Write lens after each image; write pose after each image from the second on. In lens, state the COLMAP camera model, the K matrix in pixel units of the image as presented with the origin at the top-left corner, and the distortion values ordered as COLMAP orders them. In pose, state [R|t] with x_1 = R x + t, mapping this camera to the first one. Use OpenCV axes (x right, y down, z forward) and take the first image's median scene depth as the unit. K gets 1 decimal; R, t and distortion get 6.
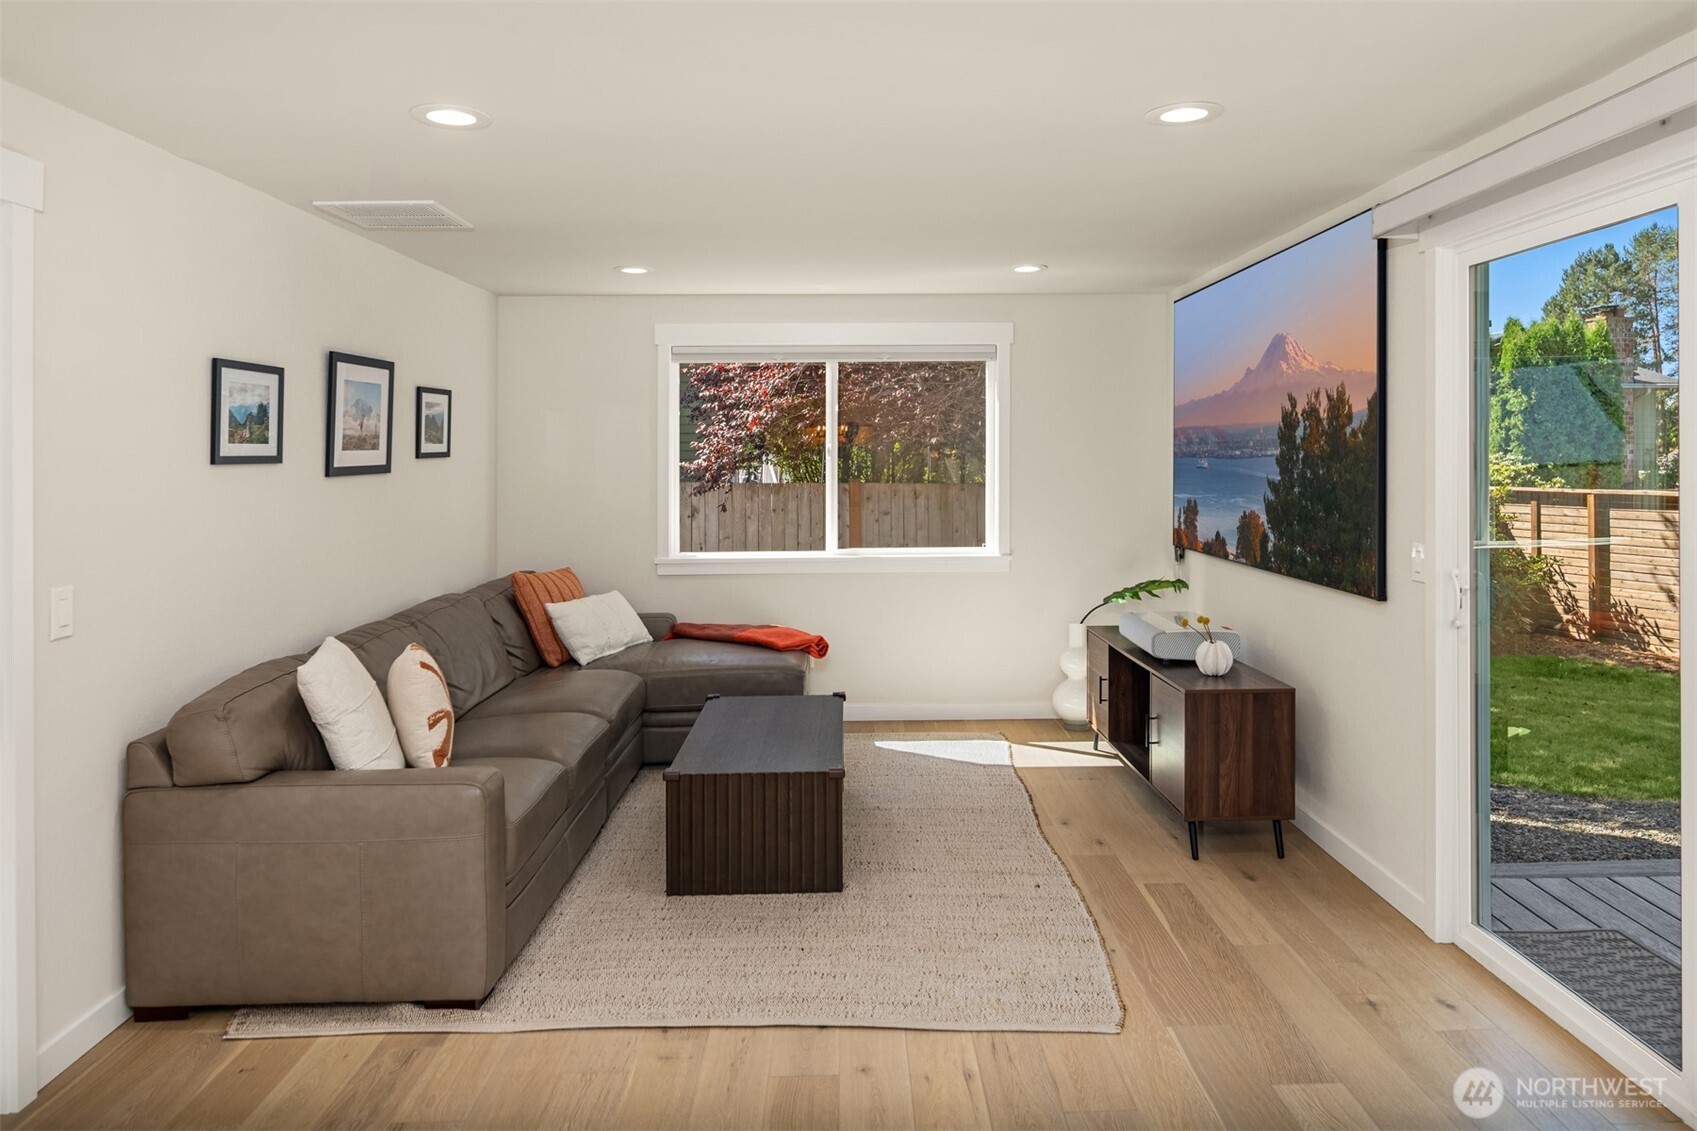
lens RADIAL K [[1148.1, 0, 915.5], [0, 1148.1, 475.9], [0, 0, 1]] dist [-0.007574, 0.000050]
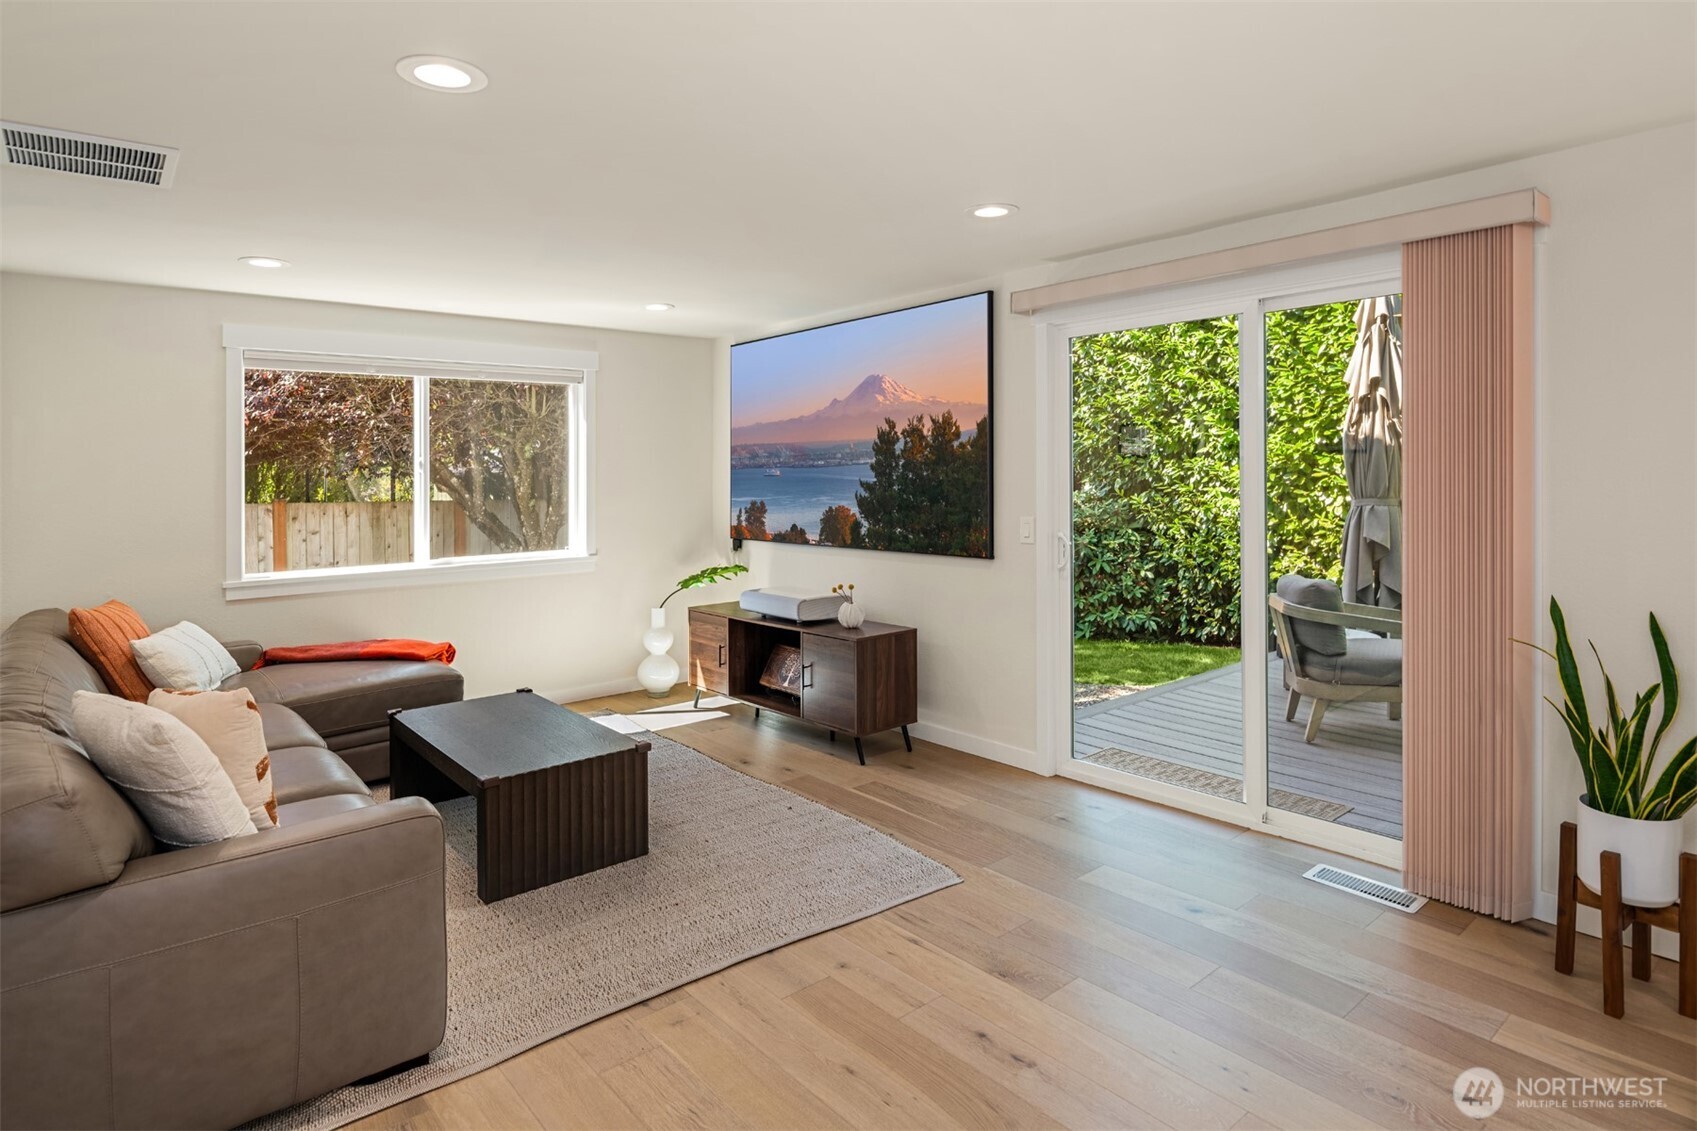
lens RADIAL K [[937.3, 0, 855.9], [0, 937.3, 495.4], [0, 0, 1]] dist [-0.011694, -0.000817]
pose [[0.771025, -0.020332, 0.636480, -0.447221], [0.022459, 0.999737, 0.004729, 0.015885], [-0.636409, 0.010648, 0.771278, 0.161687]]
